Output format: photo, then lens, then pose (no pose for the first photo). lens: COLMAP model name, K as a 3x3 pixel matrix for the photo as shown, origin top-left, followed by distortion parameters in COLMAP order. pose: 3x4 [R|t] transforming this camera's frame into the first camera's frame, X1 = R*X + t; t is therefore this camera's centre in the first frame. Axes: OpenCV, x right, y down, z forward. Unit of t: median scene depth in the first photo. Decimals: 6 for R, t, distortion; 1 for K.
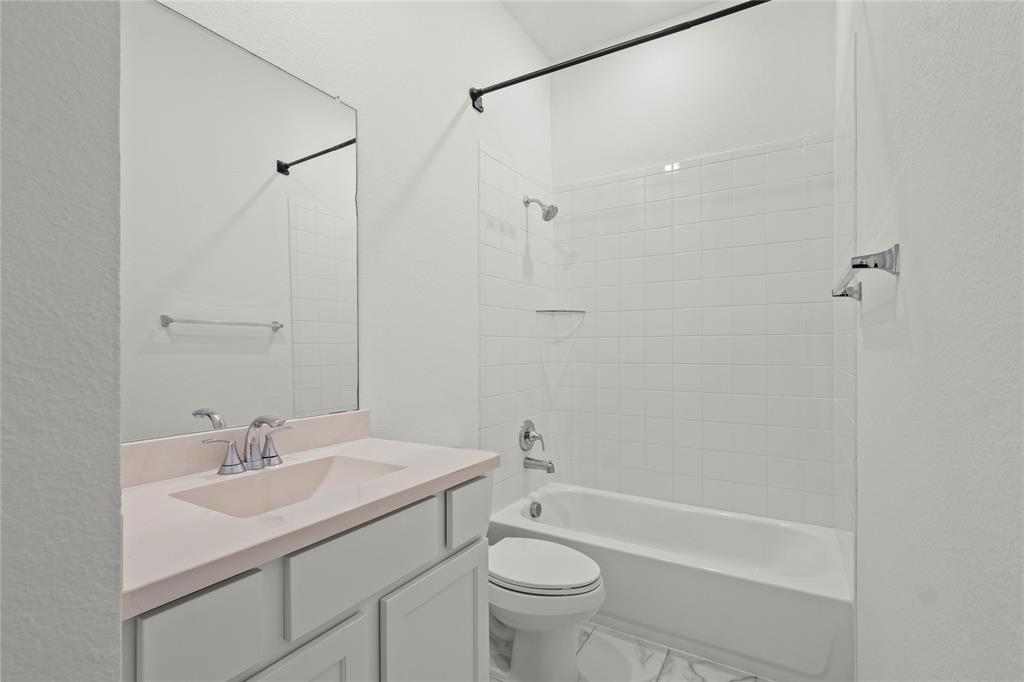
lens RADIAL K [[471.4, 0, 505.8], [0, 471.4, 342.4], [0, 0, 1]] dist [-0.000708, -0.000466]
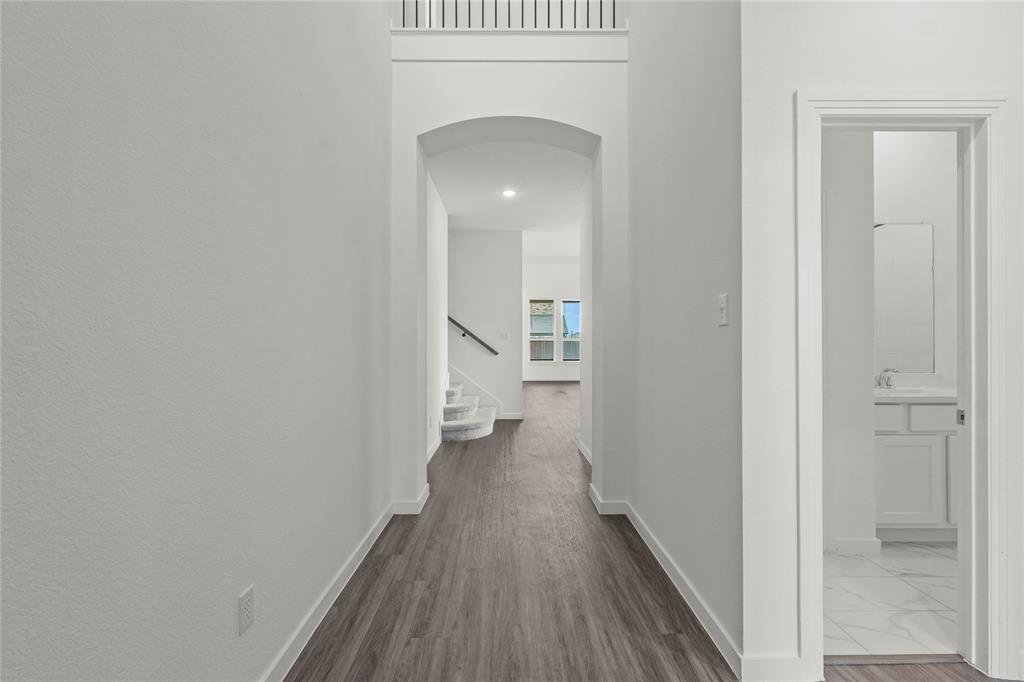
lens RADIAL K [[471.4, 0, 508.4], [0, 471.4, 342.8], [0, 0, 1]] dist [-0.000708, -0.000466]
pose [[0.533473, -0.005231, -0.845801, 0.594796], [0.003860, 0.999986, -0.003750, 0.014632], [0.845809, -0.001264, 0.533485, -2.249601]]
